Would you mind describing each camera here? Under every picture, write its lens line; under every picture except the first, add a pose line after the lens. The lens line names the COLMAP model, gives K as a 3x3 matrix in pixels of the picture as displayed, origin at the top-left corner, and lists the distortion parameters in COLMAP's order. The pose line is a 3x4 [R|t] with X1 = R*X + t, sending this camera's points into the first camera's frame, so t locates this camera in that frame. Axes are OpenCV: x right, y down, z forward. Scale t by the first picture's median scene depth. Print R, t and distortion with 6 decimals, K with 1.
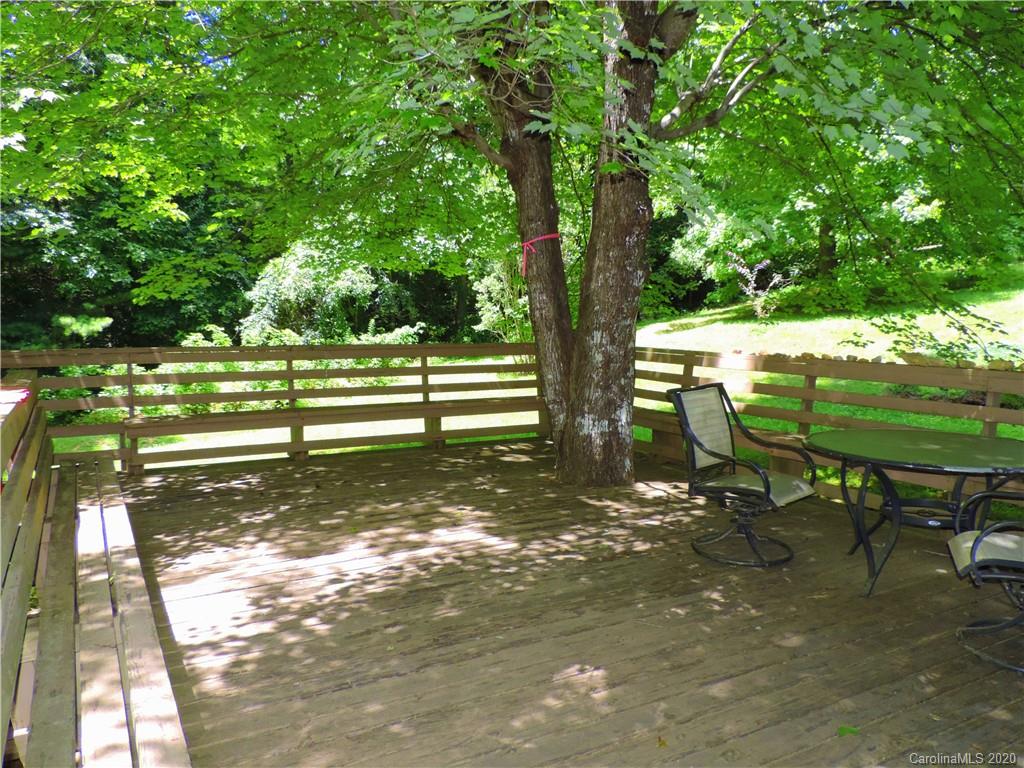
lens RADIAL K [[752.5, 0, 527.9], [0, 752.5, 387.1], [0, 0, 1]] dist [-0.014305, -0.000966]
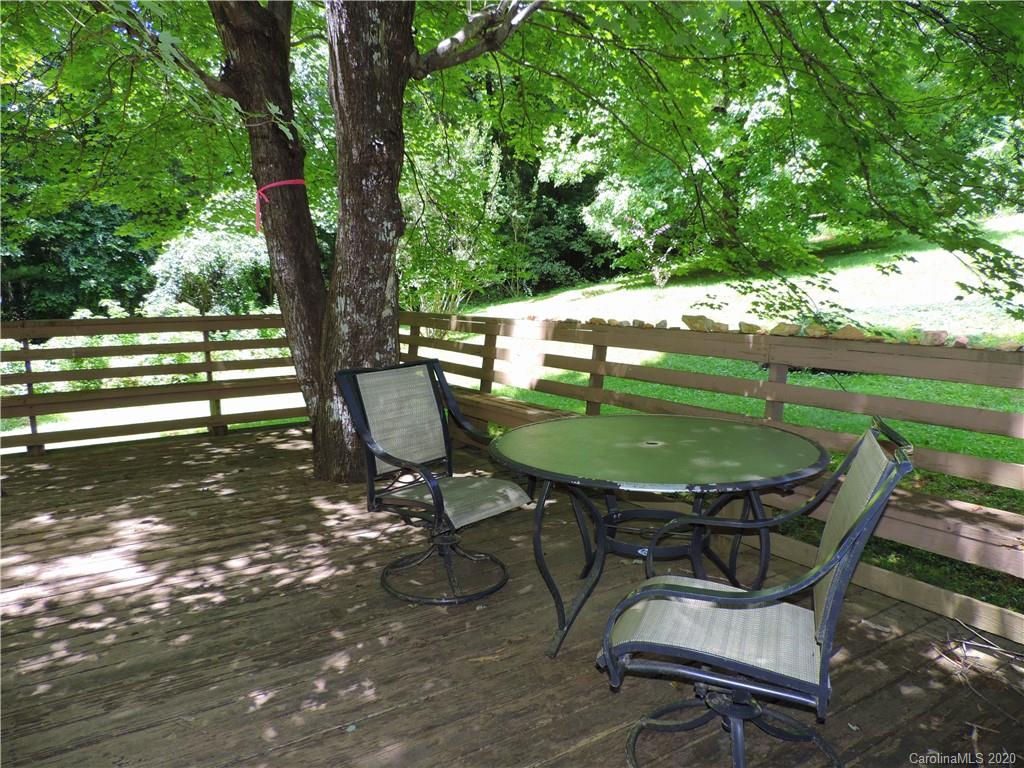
lens RADIAL K [[720.7, 0, 502.6], [0, 720.7, 388.3], [0, 0, 1]] dist [-0.013514, -0.008610]
pose [[0.998438, -0.024573, 0.050187, 0.225976], [0.022184, 0.998619, 0.047620, -0.007333], [-0.051287, -0.046433, 0.997604, 0.194282]]
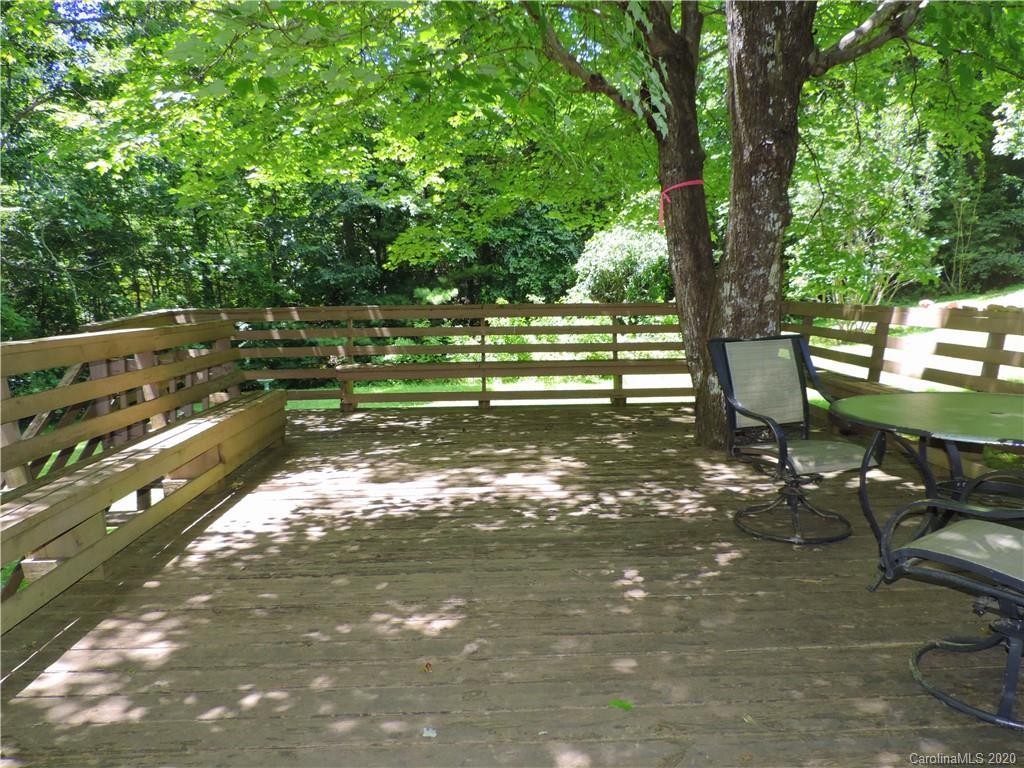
lens RADIAL K [[720.7, 0, 513.0], [0, 720.7, 389.2], [0, 0, 1]] dist [-0.013514, -0.008610]
pose [[0.886351, 0.043944, -0.460924, 0.271151], [-0.021632, 0.998329, 0.053583, 0.014927], [0.462509, -0.037523, 0.885820, 0.086042]]
